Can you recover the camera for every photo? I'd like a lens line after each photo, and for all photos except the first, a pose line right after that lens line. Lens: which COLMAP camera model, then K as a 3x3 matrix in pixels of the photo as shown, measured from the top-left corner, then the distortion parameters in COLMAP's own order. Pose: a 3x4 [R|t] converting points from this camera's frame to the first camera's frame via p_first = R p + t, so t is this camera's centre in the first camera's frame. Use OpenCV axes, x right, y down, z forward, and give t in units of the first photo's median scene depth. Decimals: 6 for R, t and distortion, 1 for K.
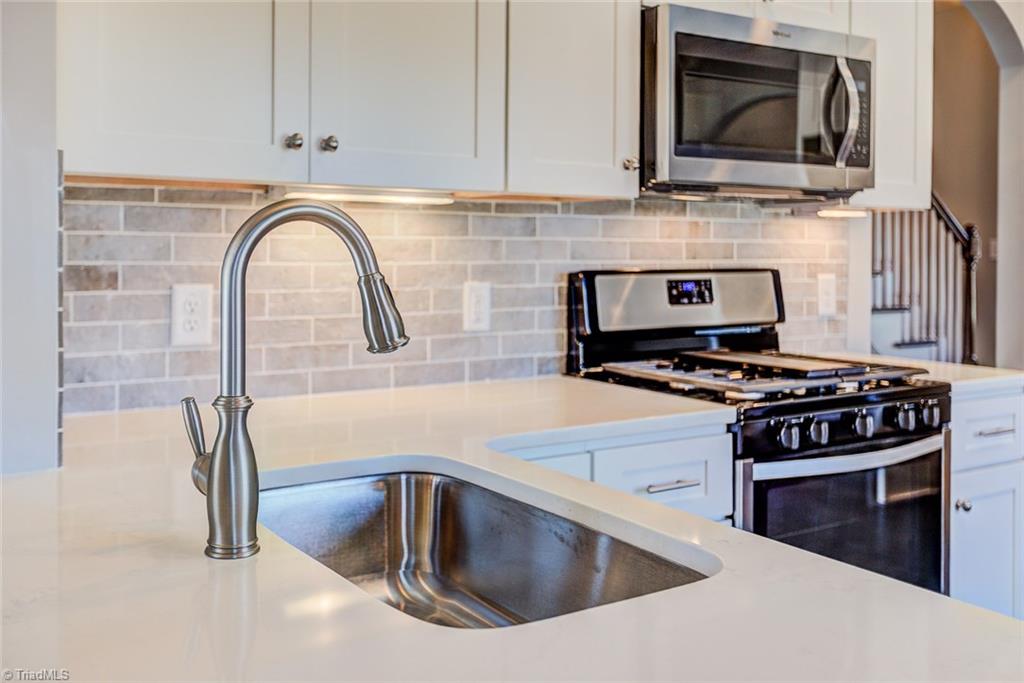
lens RADIAL K [[1004.4, 0, 510.9], [0, 1004.4, 339.0], [0, 0, 1]] dist [0.003269, 0.000000]
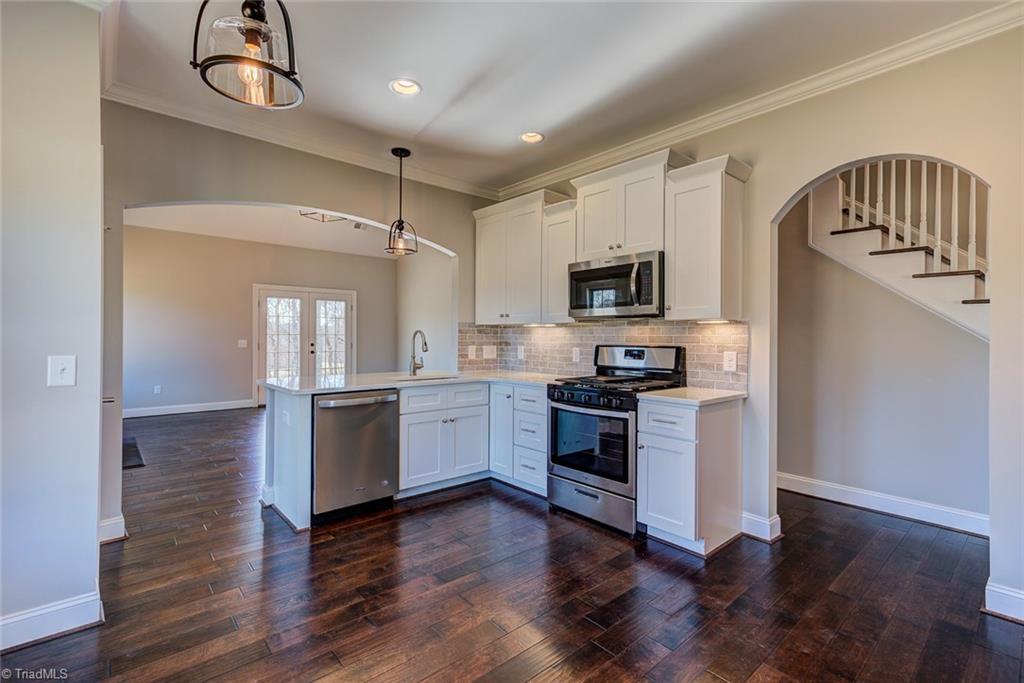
lens RADIAL K [[461.9, 0, 509.7], [0, 461.9, 342.1], [0, 0, 1]] dist [0.002377, 0.000112]
pose [[0.151559, 0.006373, -0.988428, 1.358963], [-0.097297, 0.995219, -0.008502, -0.036037], [0.983648, 0.097459, 0.151454, 0.476344]]
